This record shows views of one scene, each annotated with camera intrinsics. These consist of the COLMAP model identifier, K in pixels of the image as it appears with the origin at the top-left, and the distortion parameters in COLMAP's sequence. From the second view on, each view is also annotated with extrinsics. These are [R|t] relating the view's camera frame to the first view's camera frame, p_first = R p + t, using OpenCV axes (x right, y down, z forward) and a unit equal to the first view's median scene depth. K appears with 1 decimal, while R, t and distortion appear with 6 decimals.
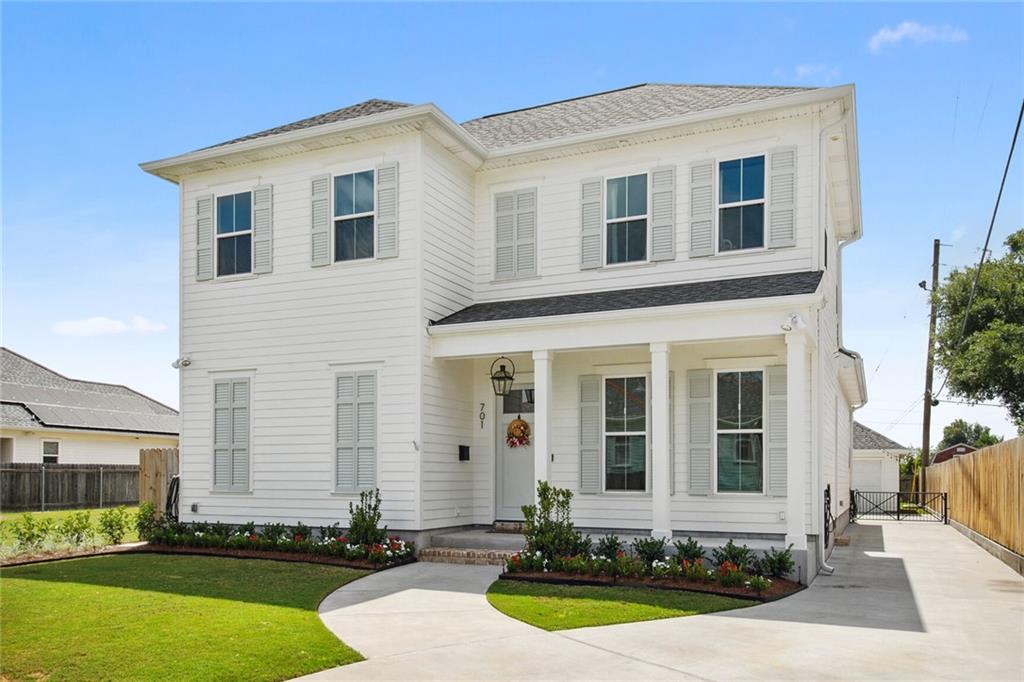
lens RADIAL K [[812.2, 0, 512.0], [0, 812.2, 341.0], [0, 0, 1]] dist [-0.003998, 0.189239]
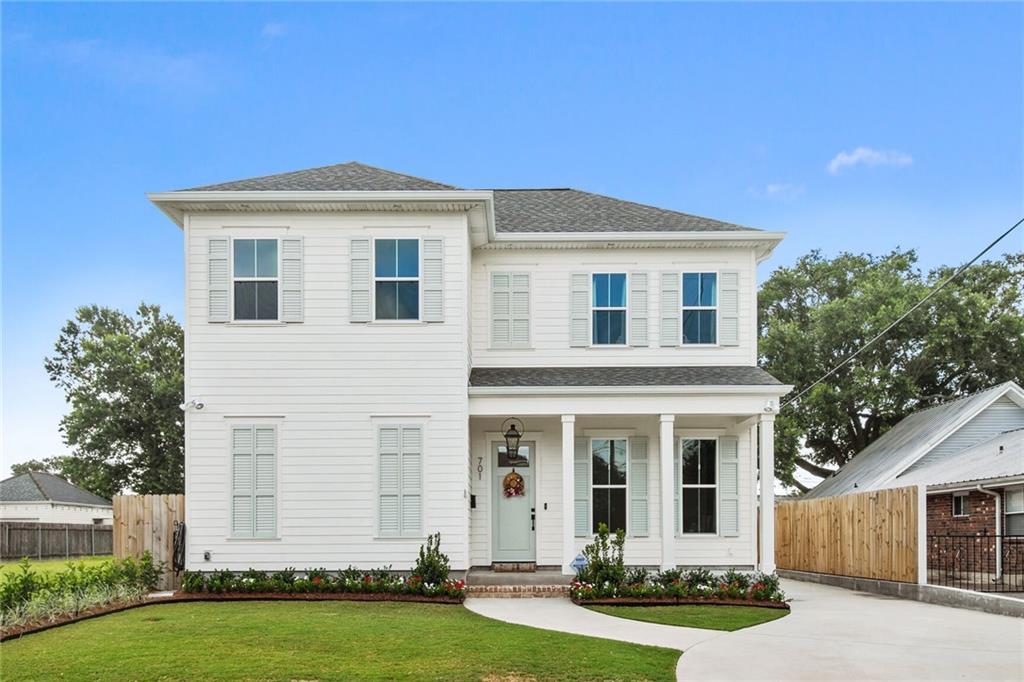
lens RADIAL K [[781.4, 0, 511.9], [0, 781.4, 391.4], [0, 0, 1]] dist [0.027779, -0.002446]
pose [[0.910539, 0.066289, 0.408073, -0.465813], [-0.058802, 0.997792, -0.030878, 0.017116], [-0.409219, 0.004120, 0.912427, -0.002281]]
